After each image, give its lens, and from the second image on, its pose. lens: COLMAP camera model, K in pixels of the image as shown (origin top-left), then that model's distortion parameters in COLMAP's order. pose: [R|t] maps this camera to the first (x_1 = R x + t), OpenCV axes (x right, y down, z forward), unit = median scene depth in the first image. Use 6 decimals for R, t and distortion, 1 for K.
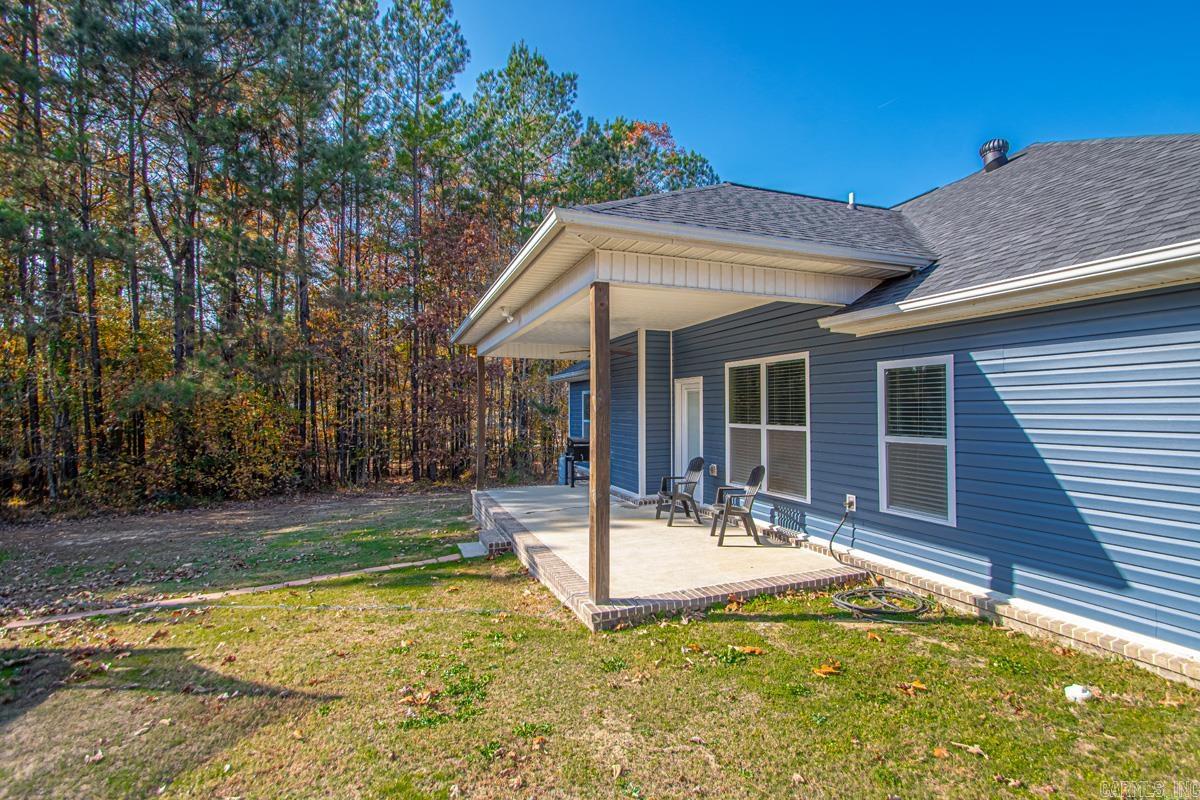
lens RADIAL K [[547.6, 0, 615.3], [0, 547.6, 399.6], [0, 0, 1]] dist [0.007398, -0.006003]
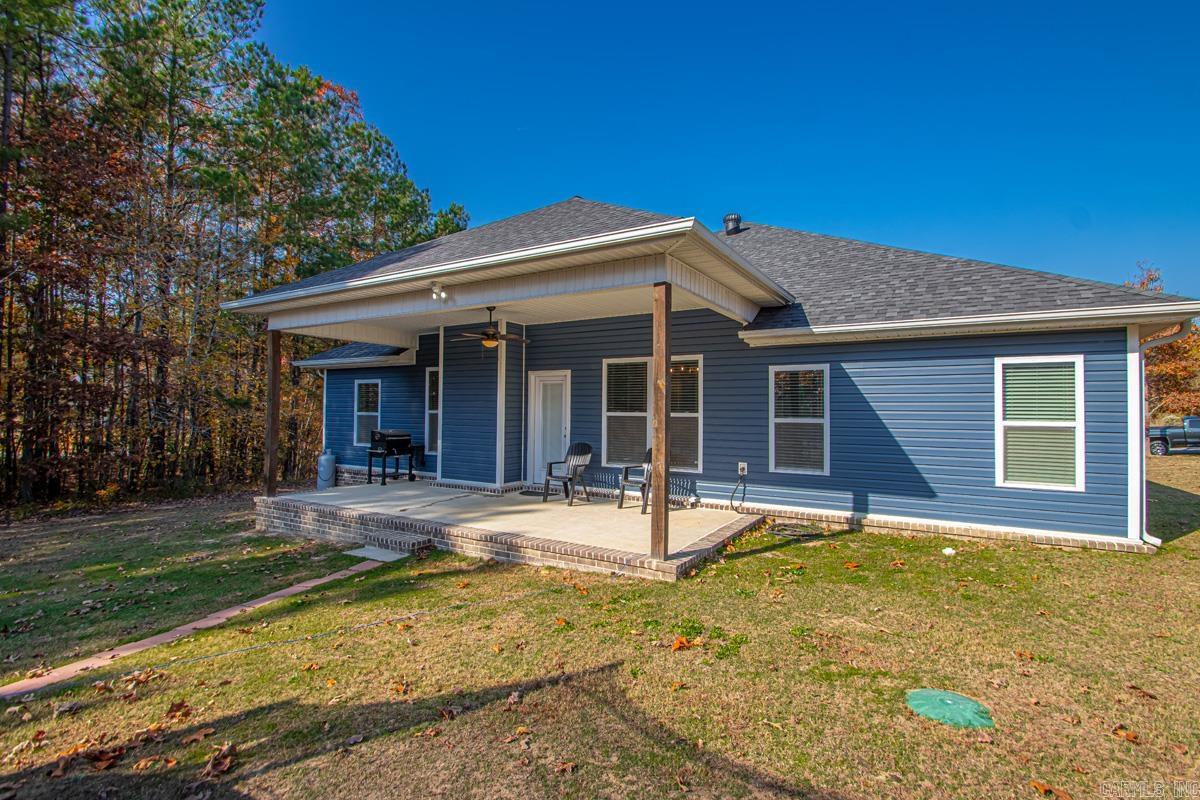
lens RADIAL K [[547.6, 0, 602.9], [0, 547.6, 402.0], [0, 0, 1]] dist [0.007398, -0.006003]
pose [[0.796539, 0.022019, 0.604185, -0.703713], [-0.023013, 0.999717, -0.006095, 0.041910], [-0.604148, -0.009050, 0.796820, 0.135498]]
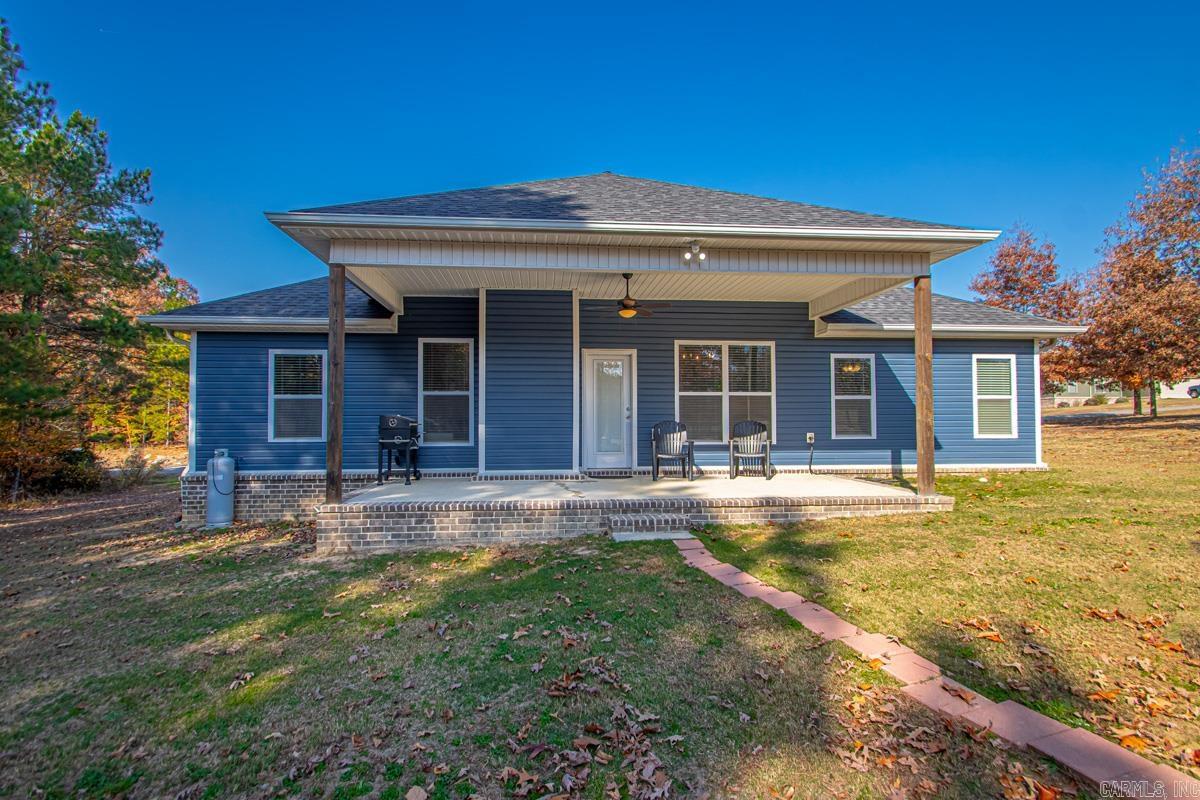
lens RADIAL K [[547.6, 0, 640.4], [0, 547.6, 408.6], [0, 0, 1]] dist [0.007398, -0.006003]
pose [[0.307416, 0.018475, 0.951396, -1.351680], [-0.016301, 0.999767, -0.014147, 0.139534], [-0.951436, -0.011159, 0.307645, 1.030707]]
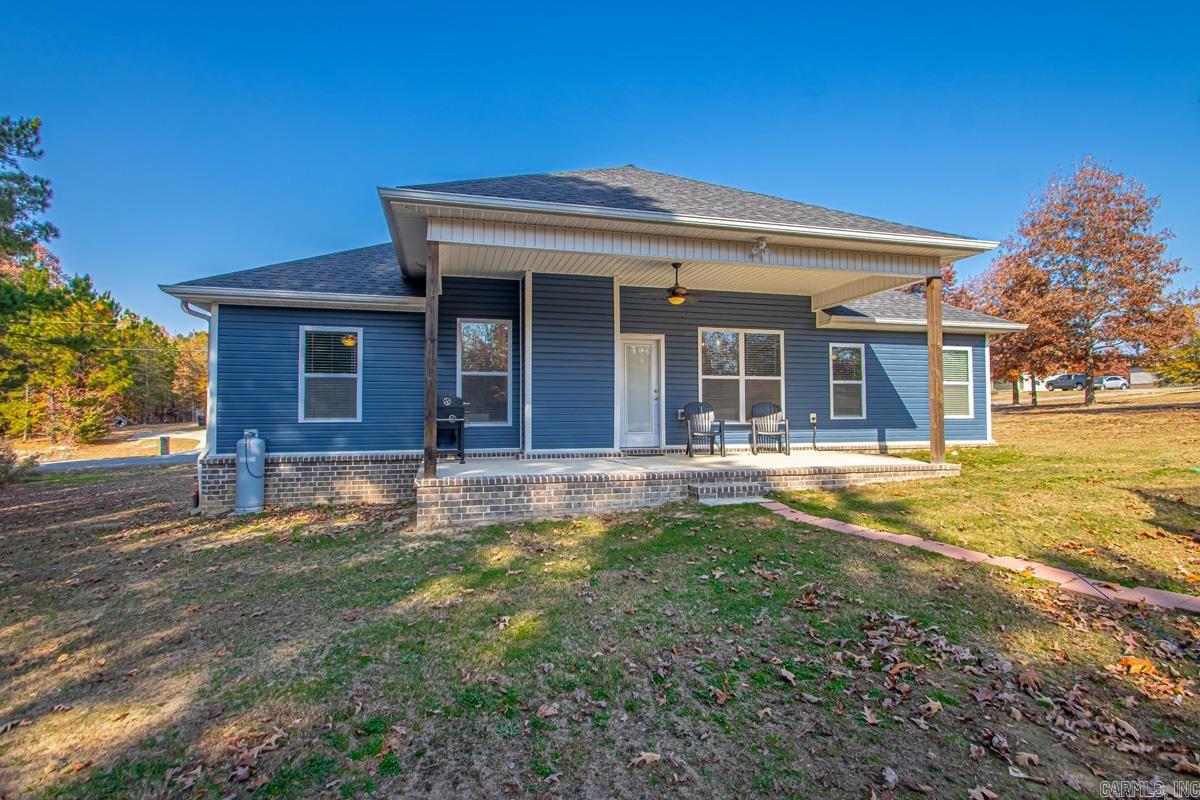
lens RADIAL K [[568.2, 0, 600.3], [0, 568.2, 403.2], [0, 0, 1]] dist [0.003191, -0.004682]
pose [[0.144911, 0.019813, 0.989246, -1.612888], [-0.016342, 0.999711, -0.017629, 0.192761], [-0.989310, -0.013612, 0.145193, 1.497252]]
